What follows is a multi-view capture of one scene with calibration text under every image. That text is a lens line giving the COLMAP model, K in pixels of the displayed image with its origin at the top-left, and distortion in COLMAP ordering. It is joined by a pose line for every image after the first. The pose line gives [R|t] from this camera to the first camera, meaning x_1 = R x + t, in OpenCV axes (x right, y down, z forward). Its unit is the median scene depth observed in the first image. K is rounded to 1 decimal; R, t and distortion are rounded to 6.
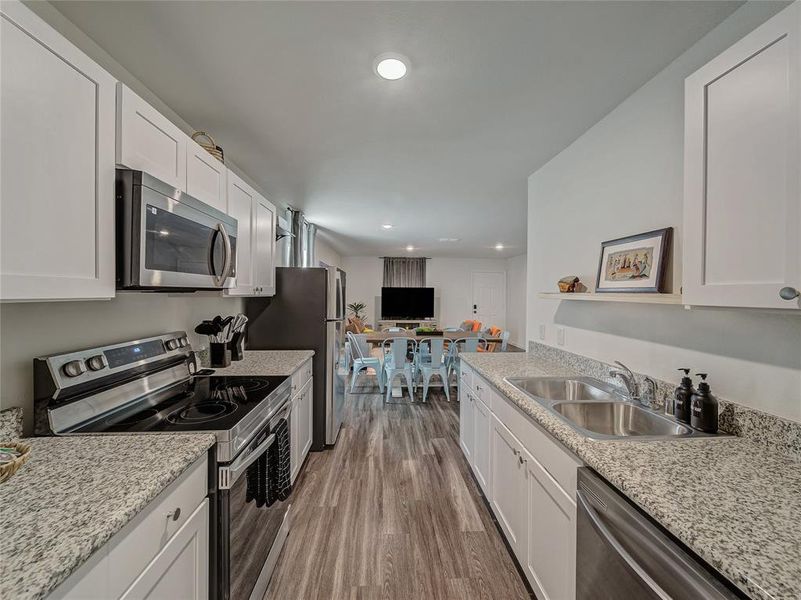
lens RADIAL K [[318.8, 0, 403.1], [0, 318.8, 296.8], [0, 0, 1]] dist [0.001594, -0.000977]
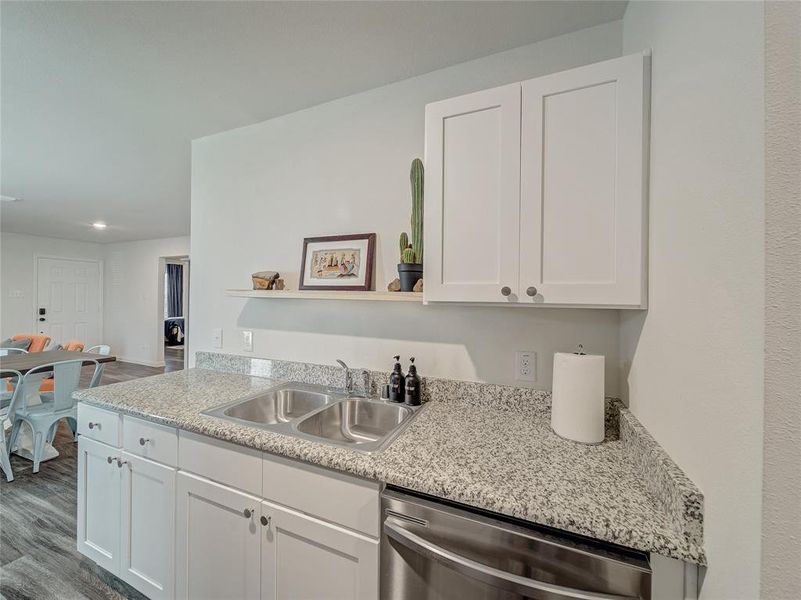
lens RADIAL K [[318.8, 0, 397.5], [0, 318.8, 296.7], [0, 0, 1]] dist [0.001594, -0.000977]
pose [[0.457125, -0.001739, 0.889401, -0.127058], [0.000370, 0.999998, 0.001765, 0.005229], [-0.889403, -0.000478, 0.457125, 0.391900]]
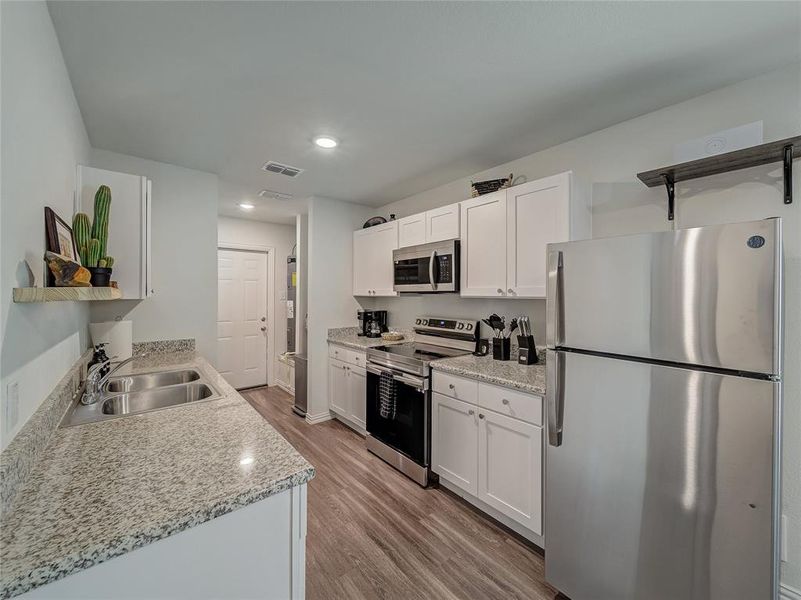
lens RADIAL K [[318.8, 0, 403.6], [0, 318.8, 293.6], [0, 0, 1]] dist [0.001594, -0.000977]
pose [[-0.807616, -0.011498, -0.589596, 0.540318], [-0.015993, 0.999869, 0.002407, -0.017242], [0.589491, 0.011373, -0.807695, 2.409784]]
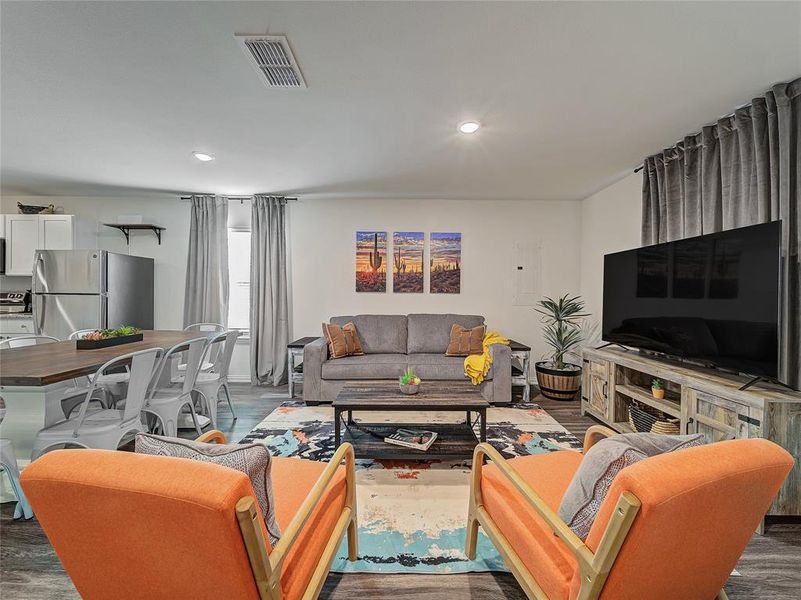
lens RADIAL K [[318.8, 0, 398.2], [0, 318.8, 297.5], [0, 0, 1]] dist [0.001594, -0.000977]
pose [[-0.061502, -0.011038, -0.998046, 1.731505], [-0.016292, 0.999817, -0.010054, 0.154734], [0.997974, 0.015641, -0.061671, 4.620807]]
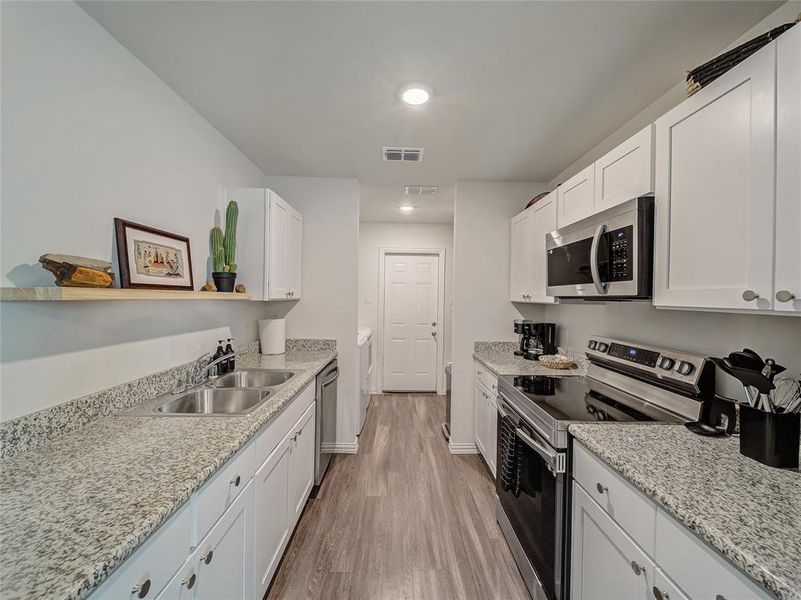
lens RADIAL K [[318.8, 0, 404.5], [0, 318.8, 296.8], [0, 0, 1]] dist [0.001594, -0.000977]
pose [[-0.998610, -0.024825, 0.046487, -0.063946], [-0.024323, 0.999640, 0.011341, -0.023152], [-0.046752, 0.010194, -0.998854, 2.111230]]
